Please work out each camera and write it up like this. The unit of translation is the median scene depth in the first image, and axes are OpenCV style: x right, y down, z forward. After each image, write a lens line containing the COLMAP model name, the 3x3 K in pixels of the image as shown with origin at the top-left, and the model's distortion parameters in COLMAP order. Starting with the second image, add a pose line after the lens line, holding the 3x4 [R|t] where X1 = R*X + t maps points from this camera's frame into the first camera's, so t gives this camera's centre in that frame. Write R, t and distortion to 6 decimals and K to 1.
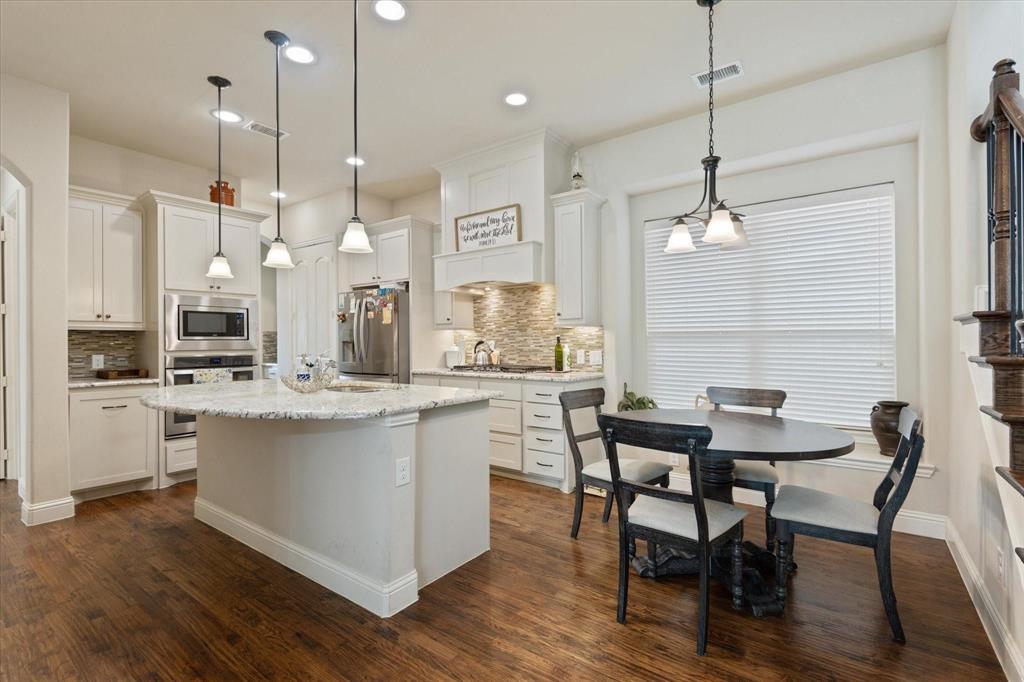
lens RADIAL K [[465.7, 0, 504.5], [0, 465.7, 336.1], [0, 0, 1]] dist [0.014374, -0.008776]
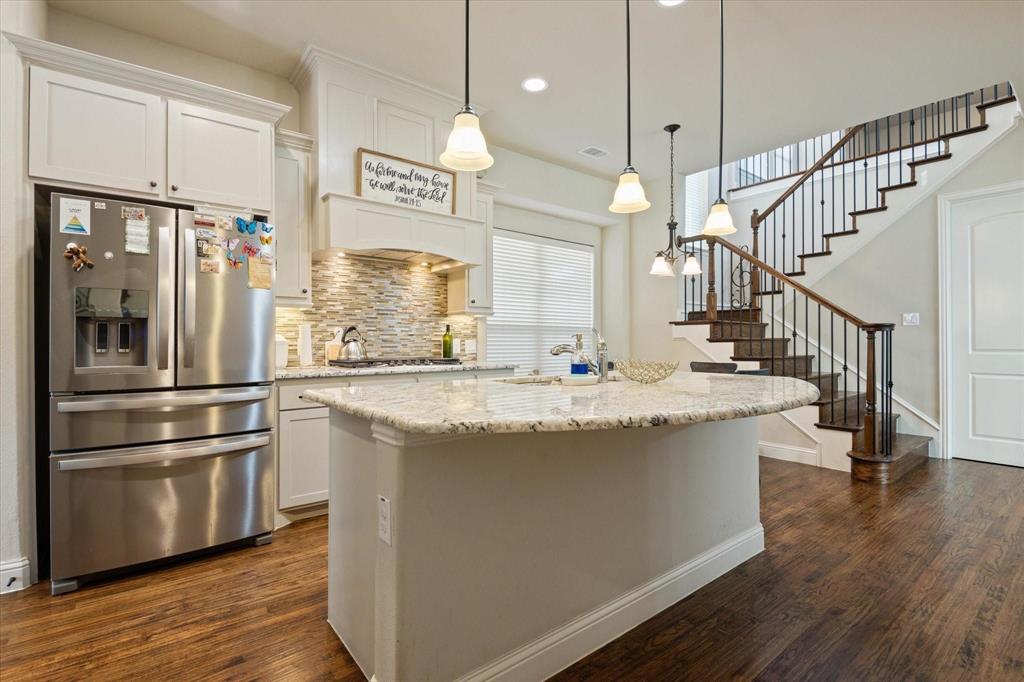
lens RADIAL K [[477.2, 0, 517.1], [0, 477.2, 336.2], [0, 0, 1]] dist [-0.001118, -0.003447]
pose [[0.245828, 0.014167, 0.969210, -0.784388], [-0.011896, 0.999862, -0.011598, 0.034191], [-0.969241, -0.008678, 0.245962, 0.637457]]
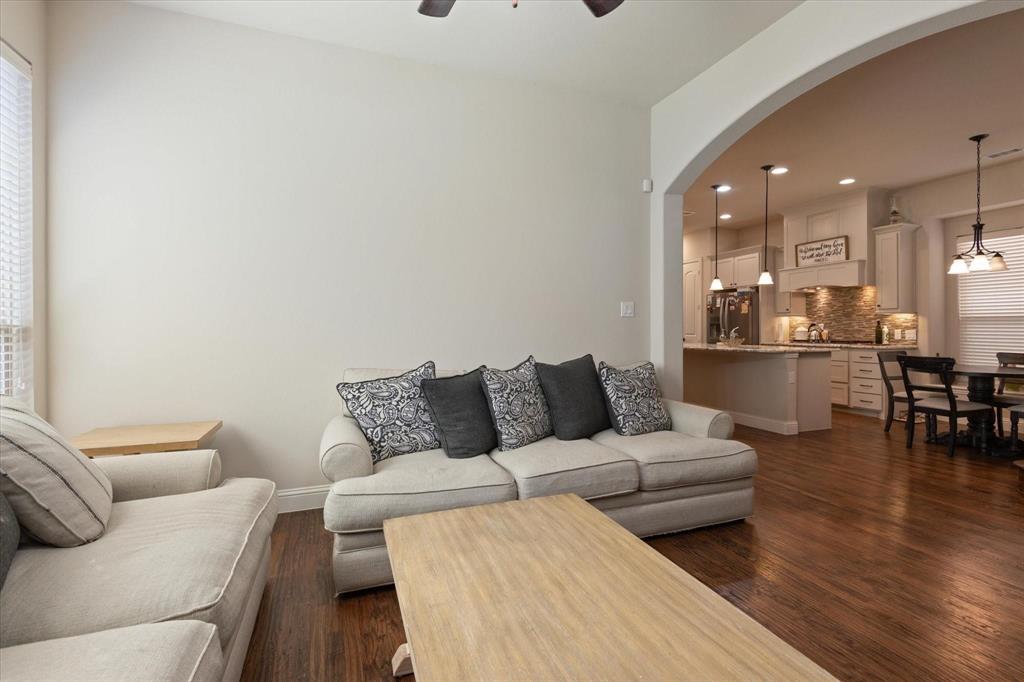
lens RADIAL K [[465.7, 0, 516.1], [0, 465.7, 329.3], [0, 0, 1]] dist [0.014374, -0.008776]
pose [[0.848067, 0.002407, -0.529883, -0.073432], [0.006912, 0.999854, 0.015605, -0.002309], [0.529844, -0.016897, 0.847927, -0.883557]]
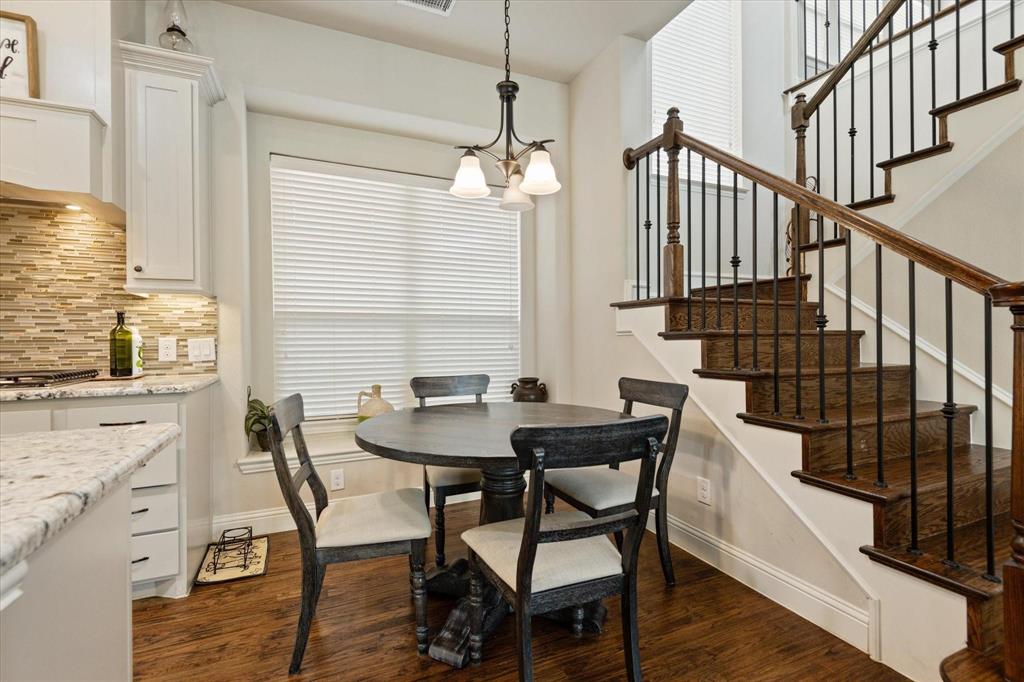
lens RADIAL K [[465.7, 0, 519.5], [0, 465.7, 335.4], [0, 0, 1]] dist [0.014374, -0.008776]
pose [[0.479829, 0.002493, 0.877358, -0.138273], [-0.006341, 0.999980, 0.000626, 0.024956], [-0.877339, -0.005864, 0.479836, 0.341719]]
